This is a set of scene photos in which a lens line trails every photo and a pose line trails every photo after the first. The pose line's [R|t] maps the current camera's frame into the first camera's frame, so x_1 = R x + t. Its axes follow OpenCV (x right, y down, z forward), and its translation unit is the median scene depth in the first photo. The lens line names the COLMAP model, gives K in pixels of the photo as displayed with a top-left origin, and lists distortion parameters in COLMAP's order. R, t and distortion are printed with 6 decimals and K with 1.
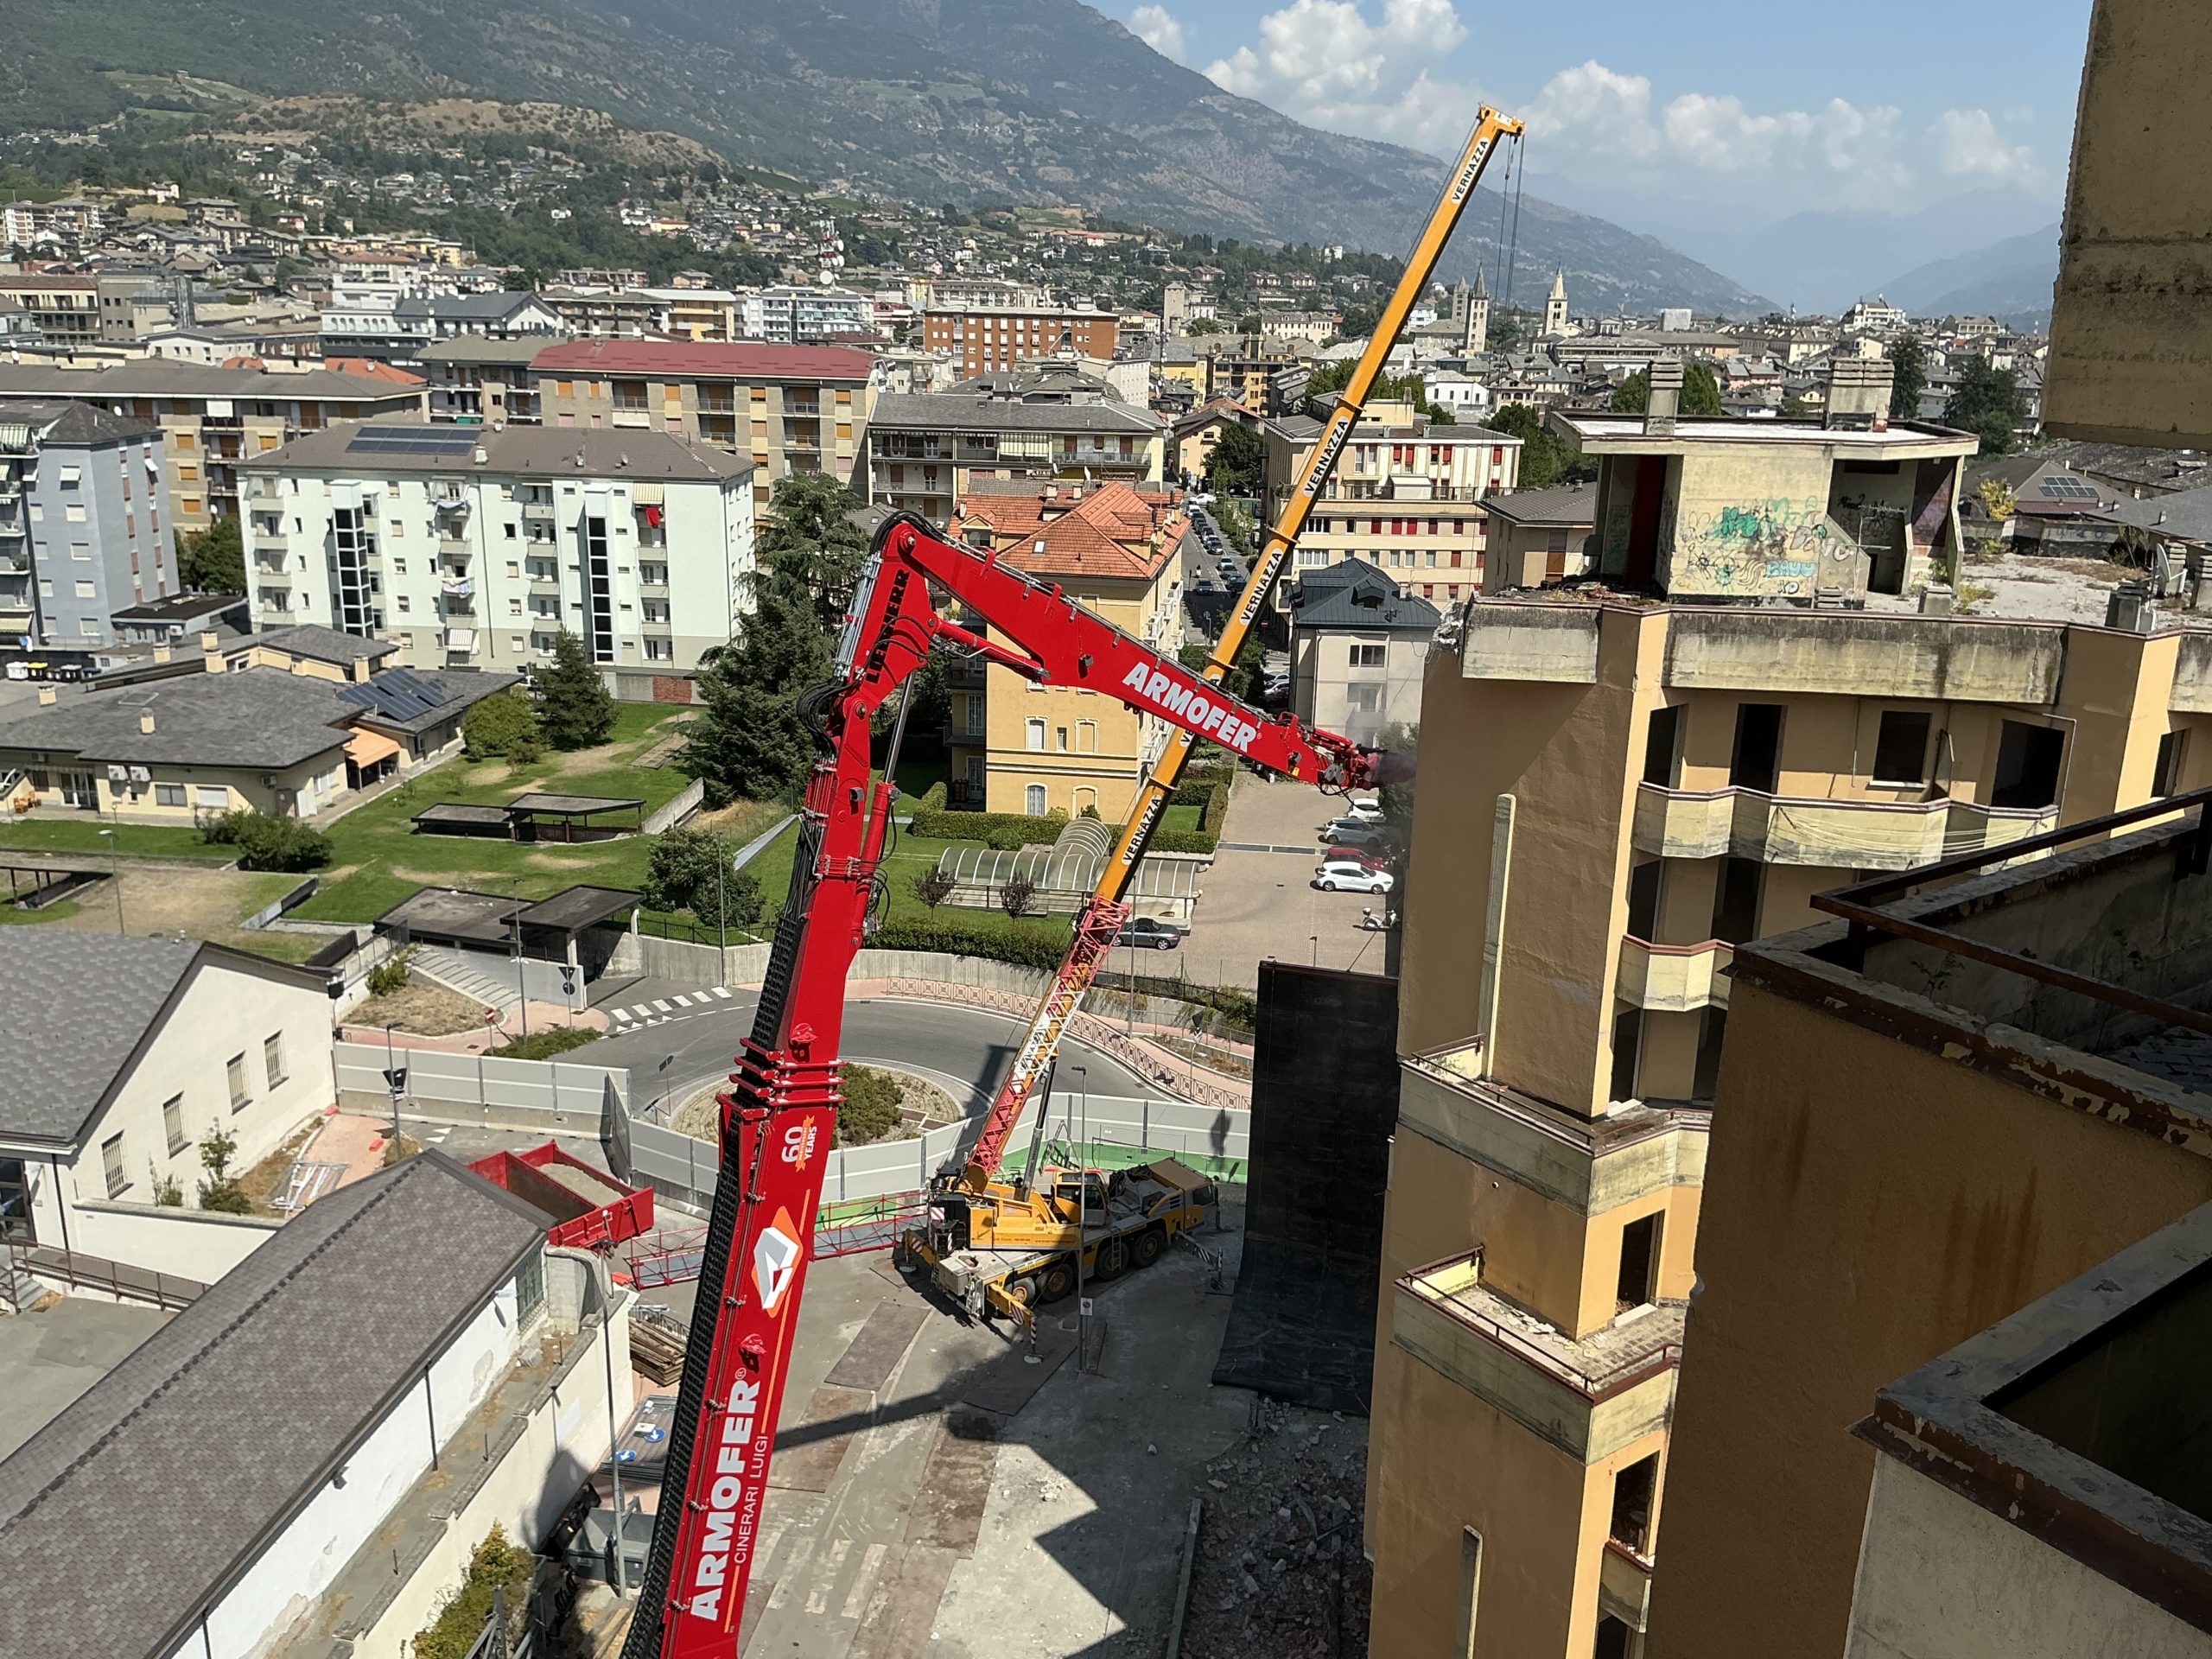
lens RADIAL K [[1833.4, 0, 1101.0], [0, 1833.4, 837.7], [0, 0, 1]] dist [0.170303, -0.361139]
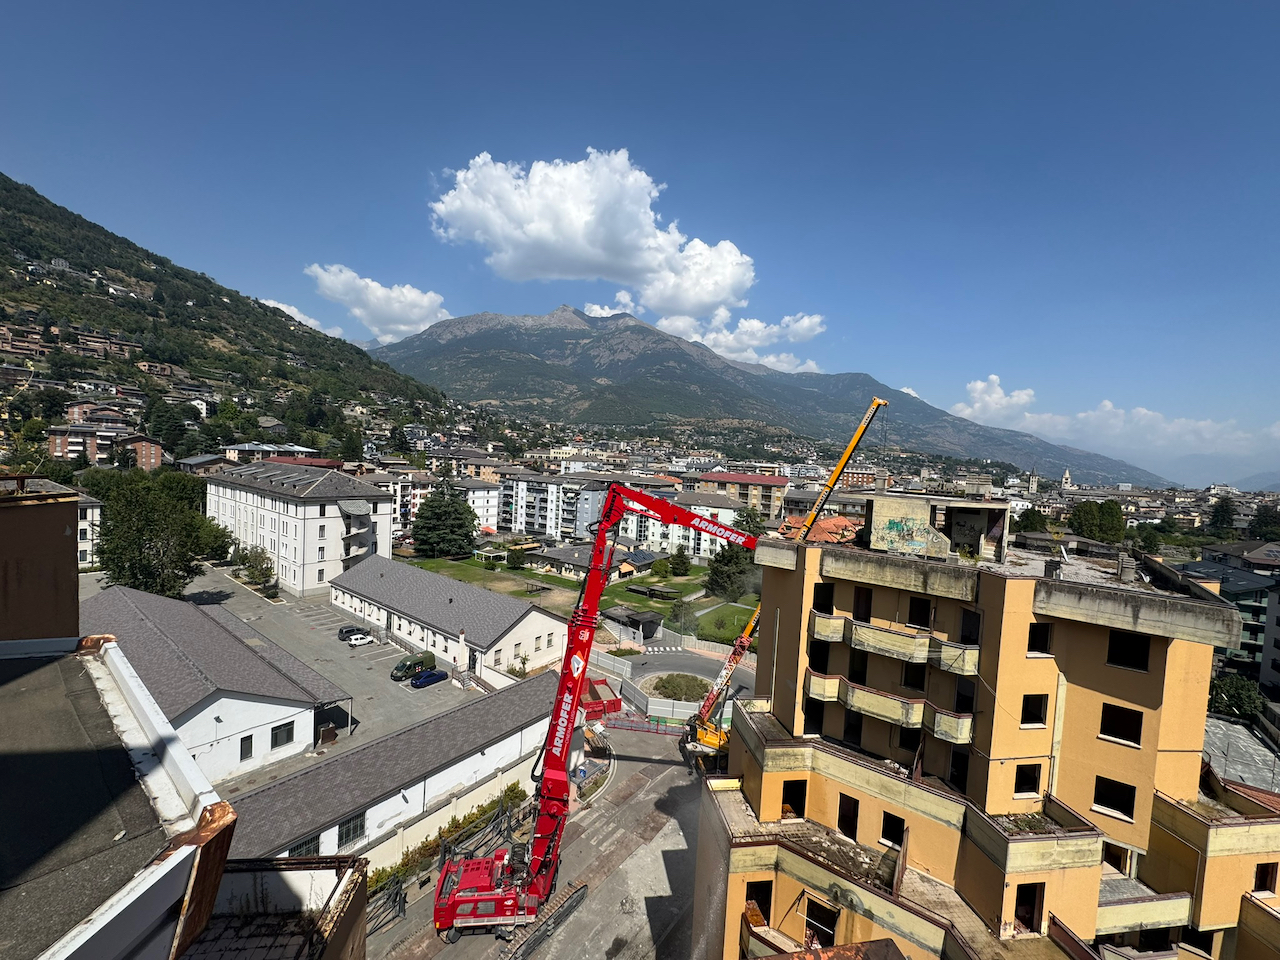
lens RADIAL K [[509.0, 0, 641.0], [0, 509.0, 481.8], [0, 0, 1]] dist [-0.000178, 0.000016]
pose [[0.883553, 0.048669, -0.465796, 0.118637], [-0.164257, 0.963610, -0.210890, -0.003119], [0.438582, 0.262843, 0.859395, 0.055221]]
